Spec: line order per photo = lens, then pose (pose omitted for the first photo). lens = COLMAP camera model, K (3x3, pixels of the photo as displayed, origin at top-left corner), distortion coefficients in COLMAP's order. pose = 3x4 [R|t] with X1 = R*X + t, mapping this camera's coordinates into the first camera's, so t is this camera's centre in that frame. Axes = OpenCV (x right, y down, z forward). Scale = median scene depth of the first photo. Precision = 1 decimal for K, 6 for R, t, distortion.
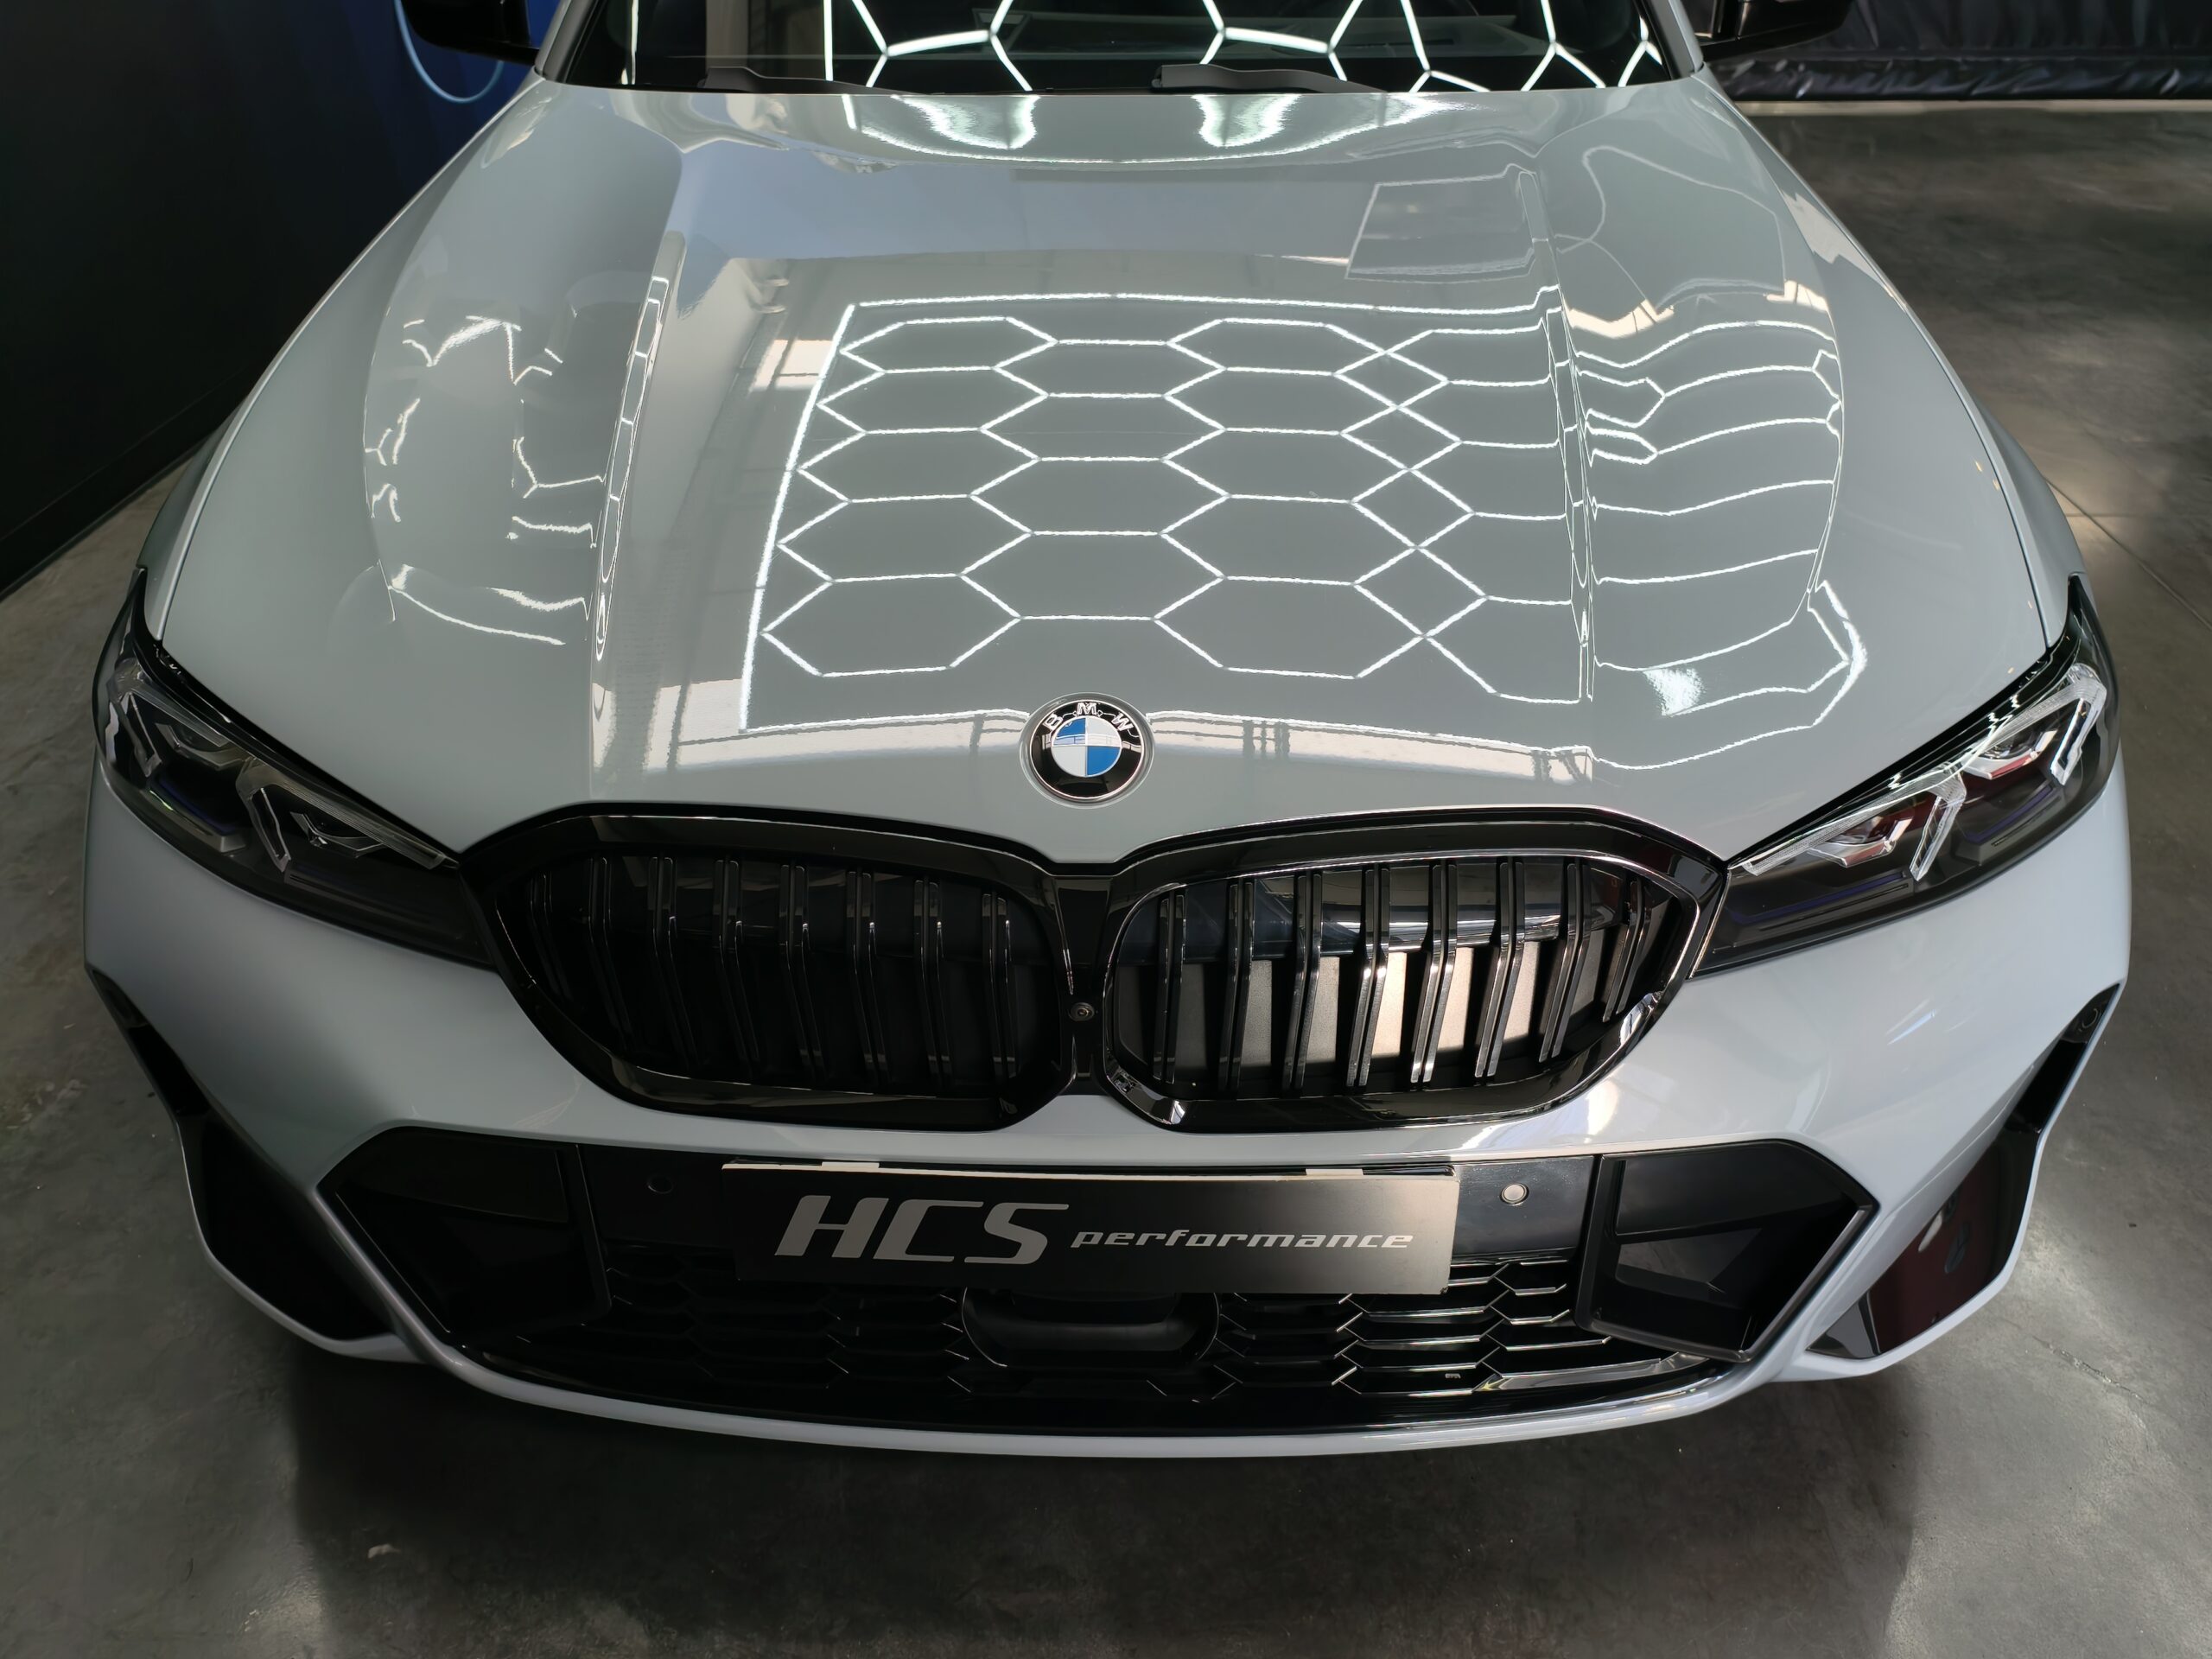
lens RADIAL K [[1843.0, 0, 1120.9], [0, 1843.0, 811.8], [0, 0, 1]] dist [0.037490, -0.022796]
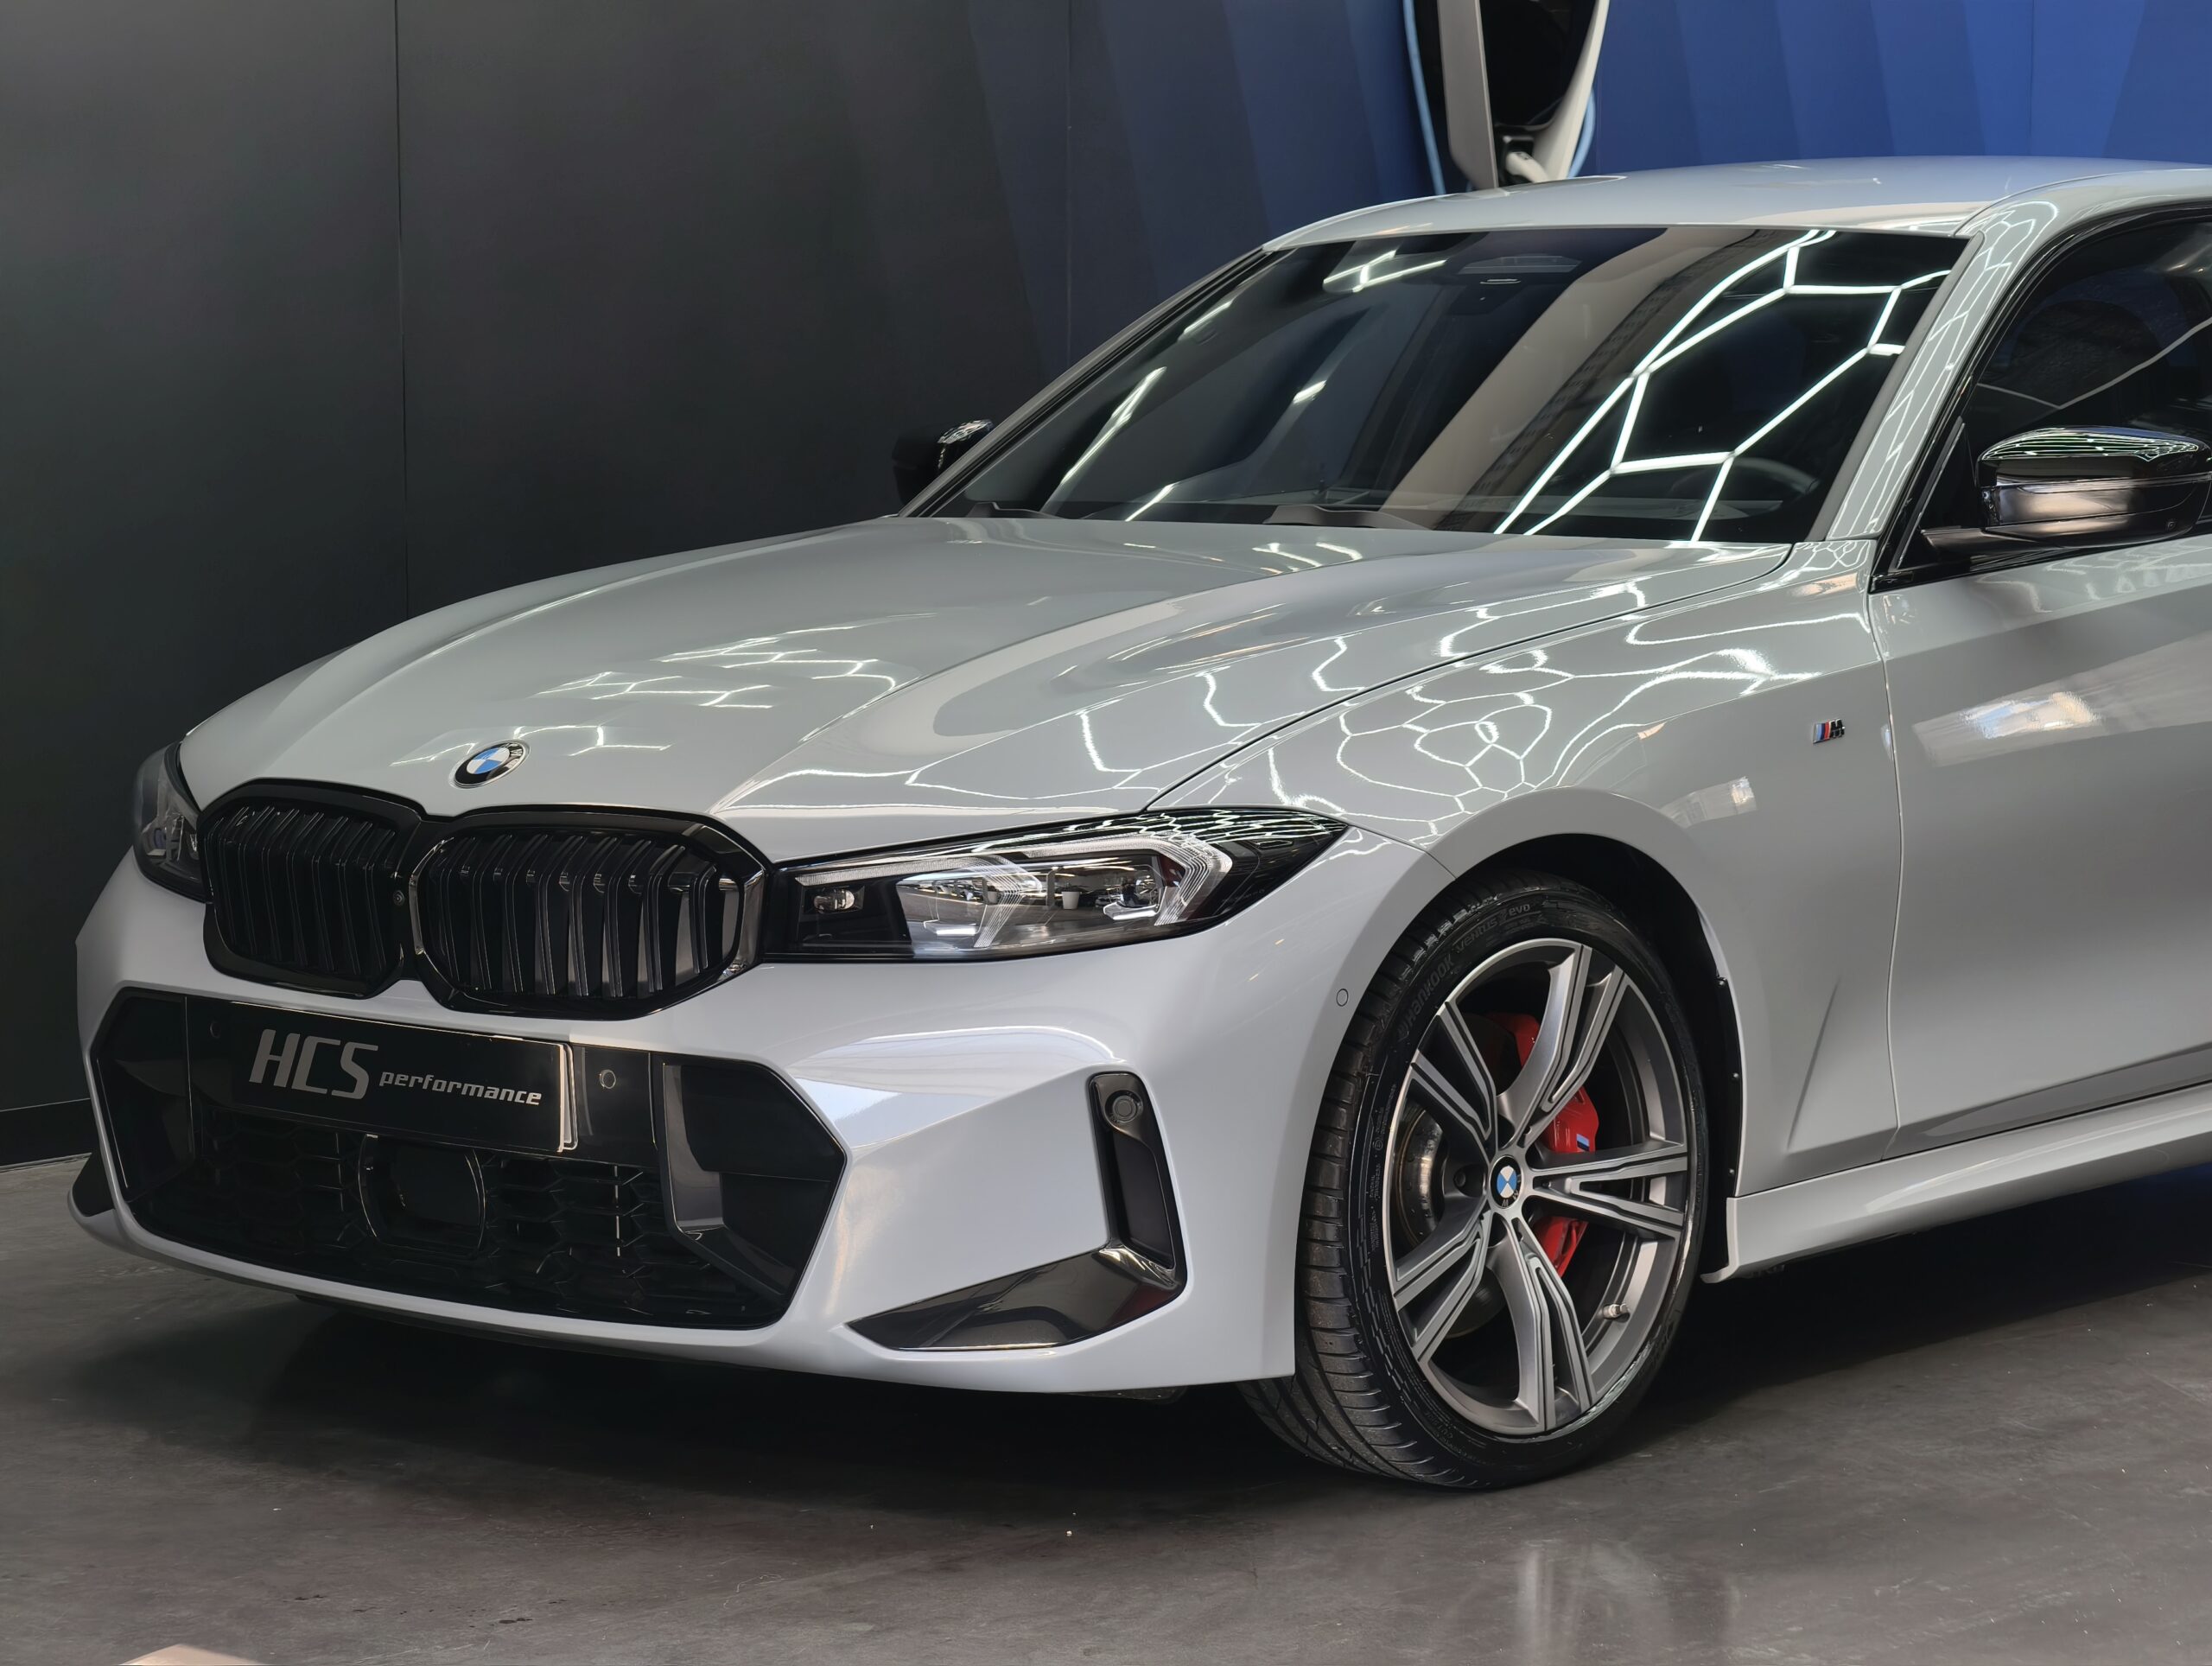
lens RADIAL K [[5385.6, 0, 1104.3], [0, 5385.6, 840.9], [0, 0, 1]] dist [0.360197, 0.000000]
pose [[0.756118, 0.061866, -0.651505, 3.028261], [-0.336650, 0.890471, -0.306149, 1.126104], [0.561206, 0.450814, 0.694128, -1.646973]]
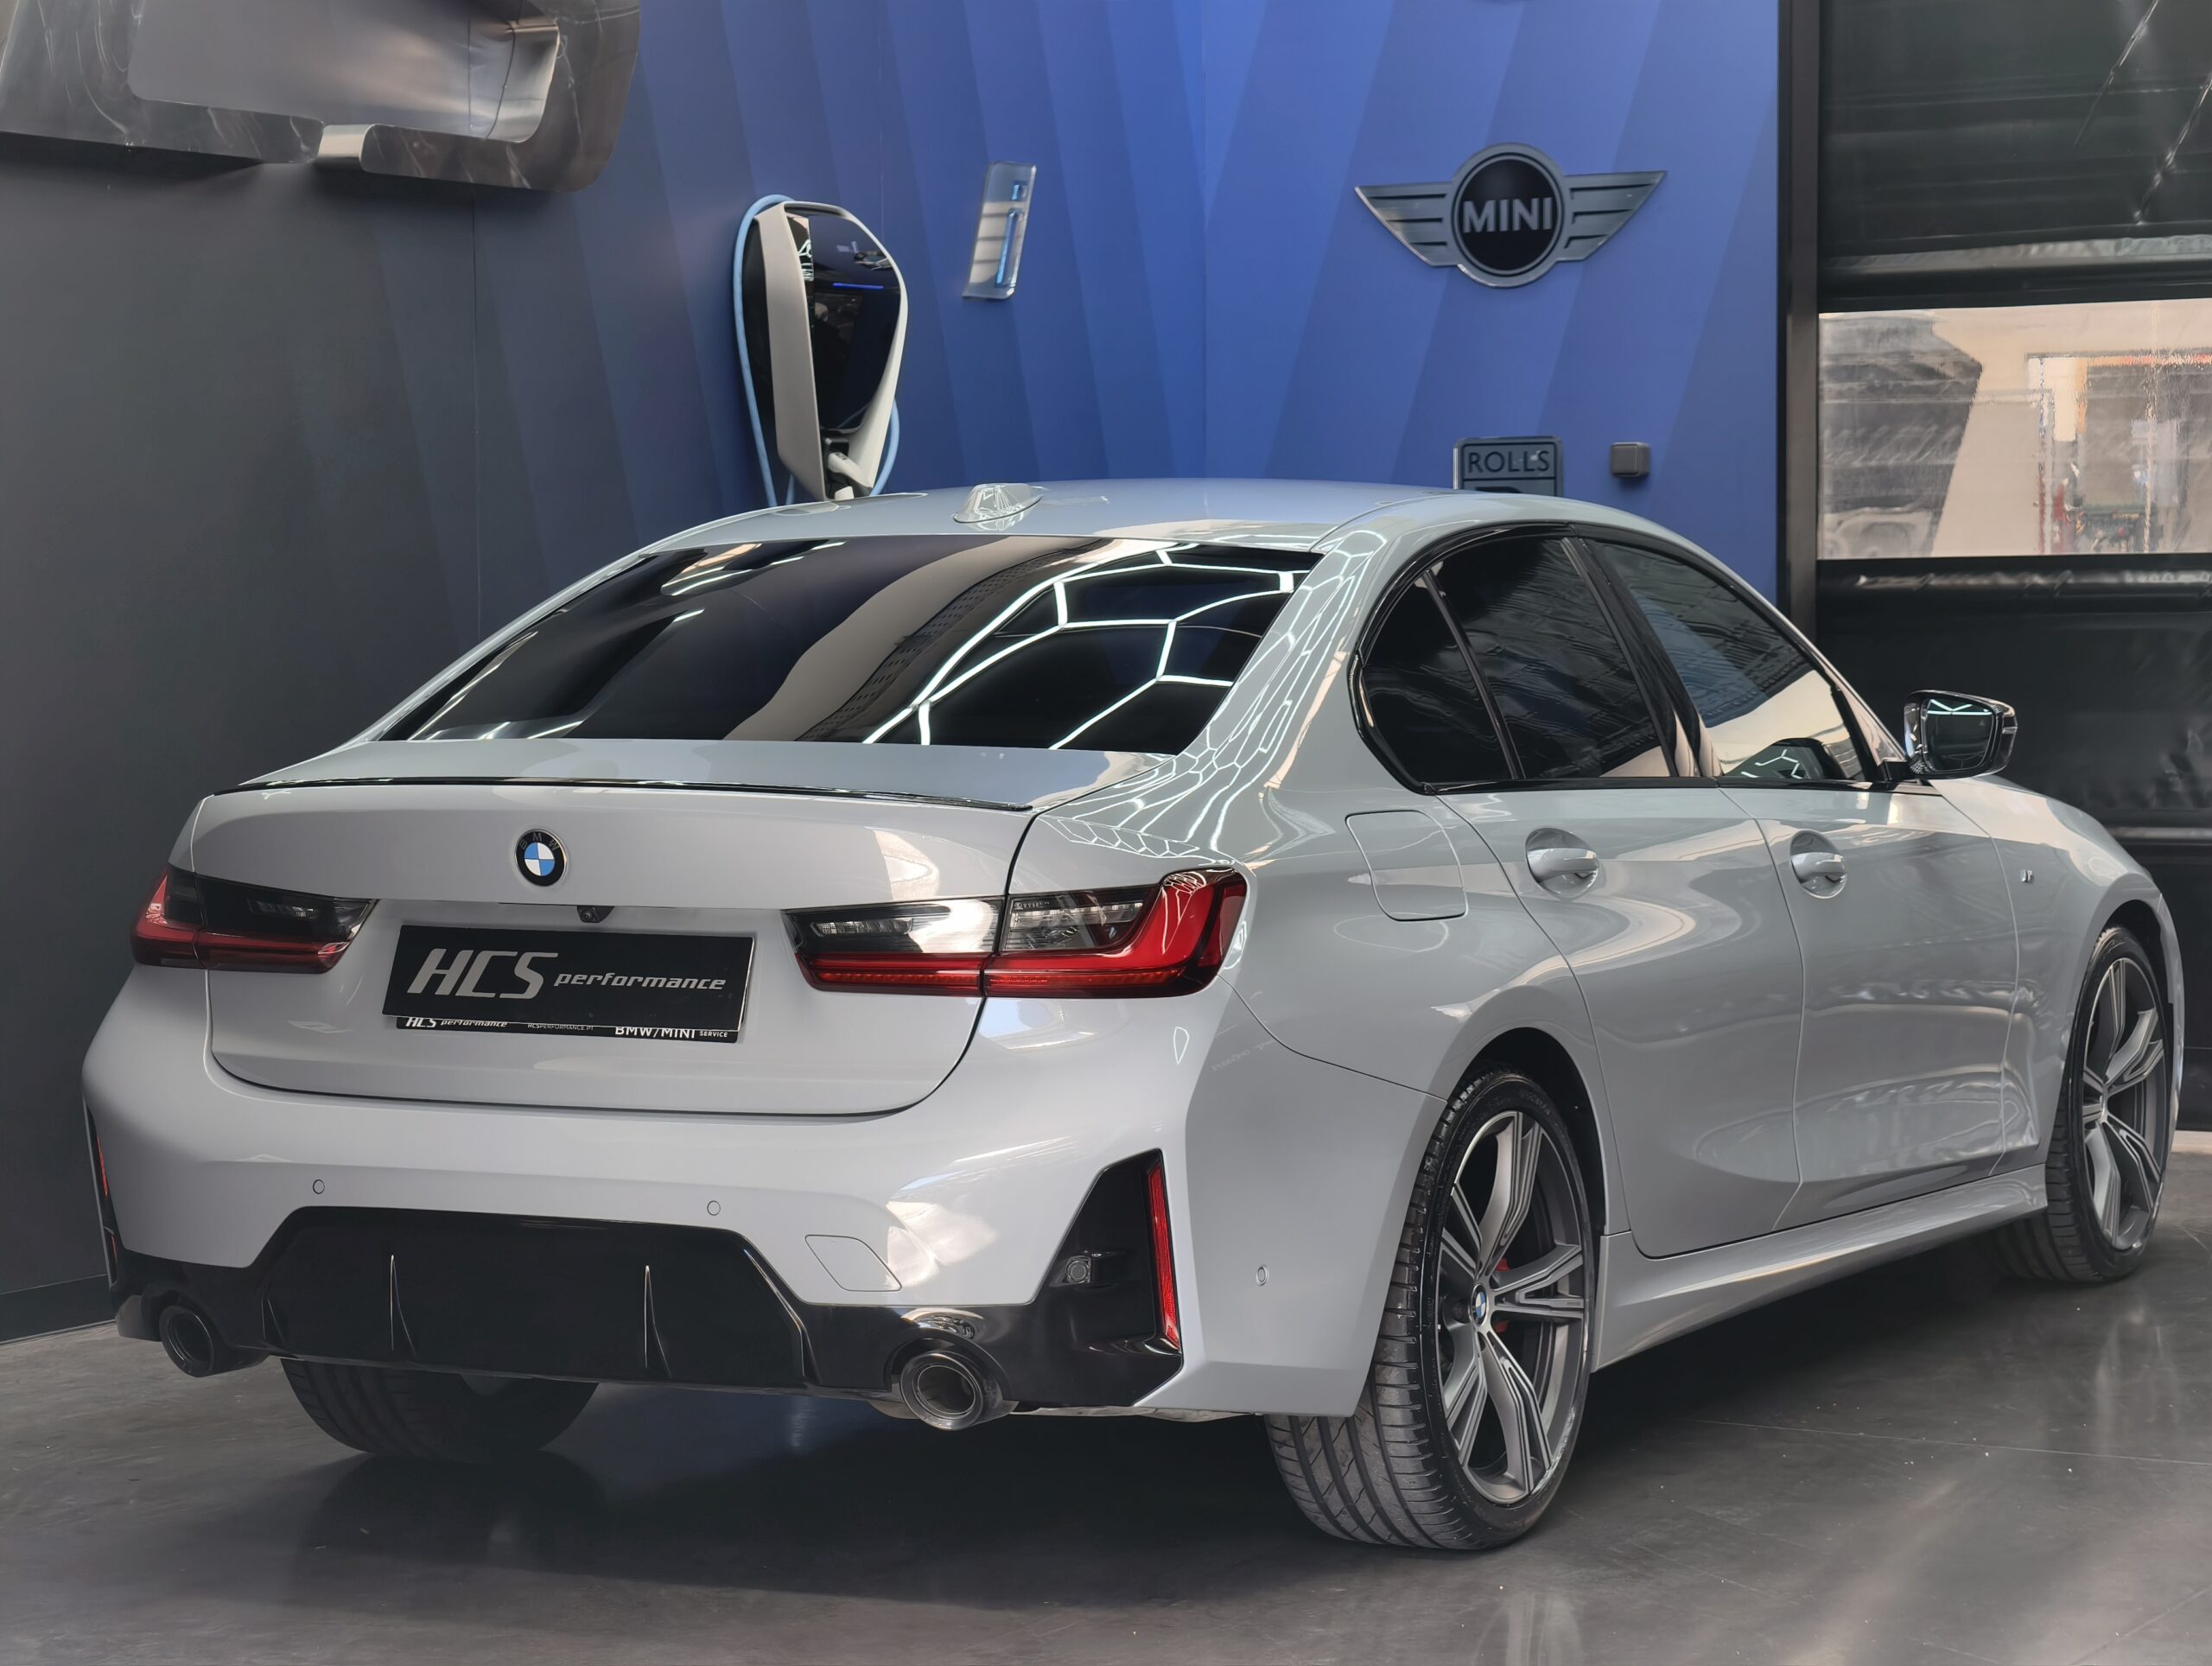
lens RADIAL K [[5599.2, 0, 1097.6], [0, 5599.2, 842.8], [0, 0, 1]] dist [0.270516, 0.000000]
pose [[0.895869, 0.016203, -0.444023, 2.708738], [-0.223046, 0.880696, -0.417883, 1.798708], [0.384278, 0.473405, 0.792602, -2.887725]]
